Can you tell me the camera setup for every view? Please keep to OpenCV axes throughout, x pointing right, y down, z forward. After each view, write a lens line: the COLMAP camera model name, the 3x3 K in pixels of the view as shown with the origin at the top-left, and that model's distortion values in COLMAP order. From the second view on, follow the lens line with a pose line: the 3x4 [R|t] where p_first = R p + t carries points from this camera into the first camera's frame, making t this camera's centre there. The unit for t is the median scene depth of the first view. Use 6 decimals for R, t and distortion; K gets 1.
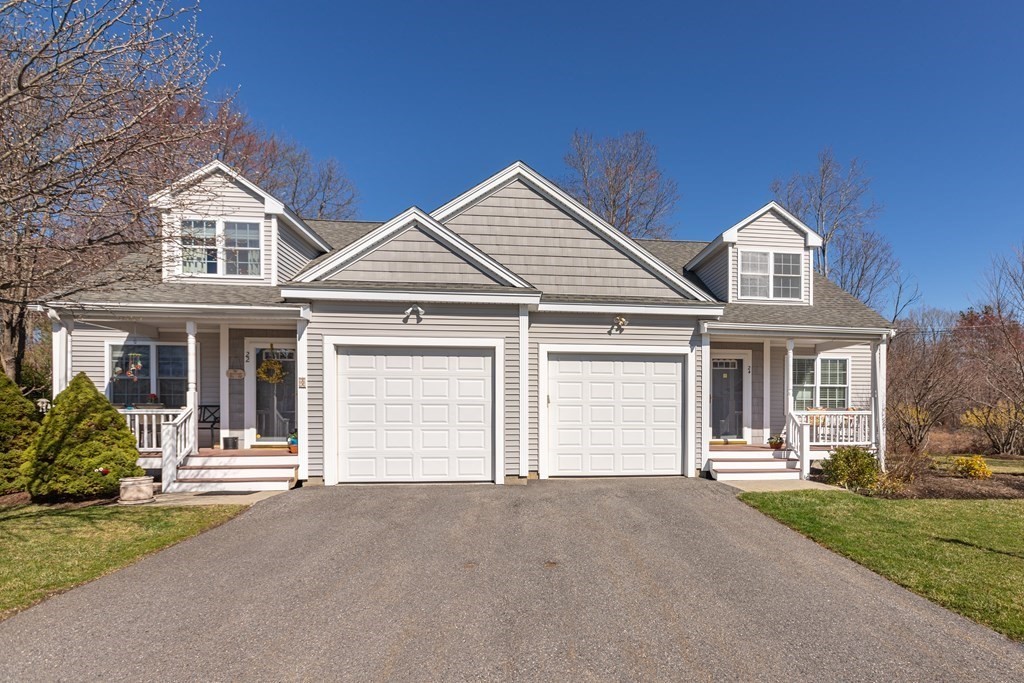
lens RADIAL K [[511.0, 0, 588.7], [0, 511.0, 422.0], [0, 0, 1]] dist [-0.003007, 0.000222]
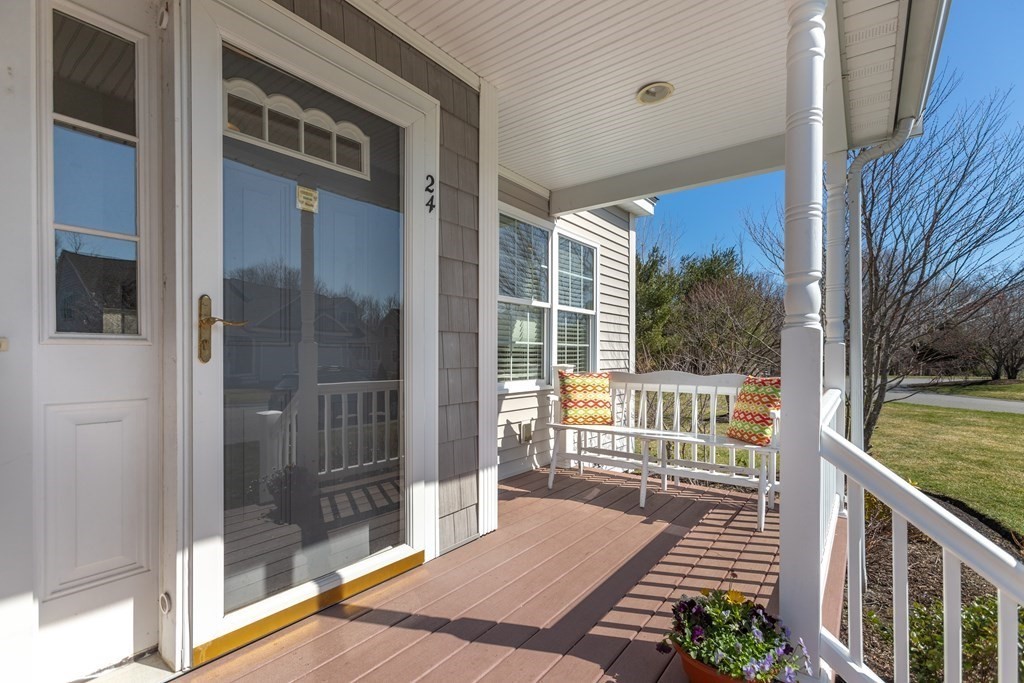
lens RADIAL K [[462.8, 0, 508.8], [0, 462.8, 359.2], [0, 0, 1]] dist [-0.020215, -0.000154]
pose [[0.709488, -0.001075, 0.704717, 0.213090], [0.001436, 0.999999, 0.000080, -0.037368], [-0.704716, 0.000955, 0.709489, 0.871612]]
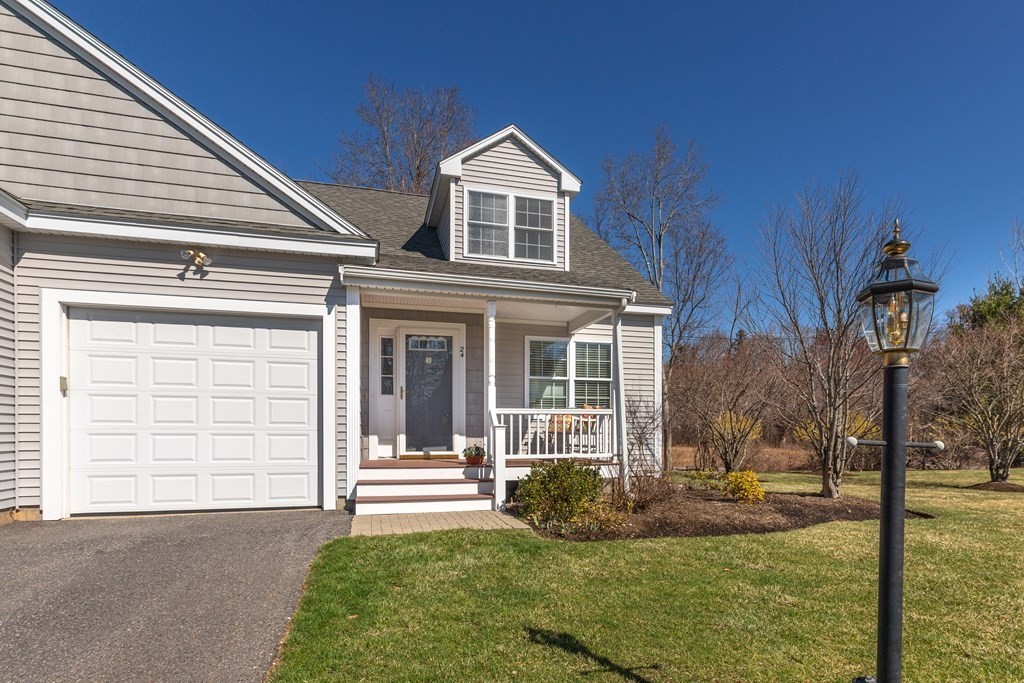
lens RADIAL K [[555.6, 0, 551.3], [0, 555.6, 445.1], [0, 0, 1]] dist [-0.030666, 0.021067]
pose [[0.985384, -0.003745, 0.170307, 0.313249], [0.001897, 0.999938, 0.011012, 0.017414], [-0.170338, -0.010528, 0.985329, 0.237010]]
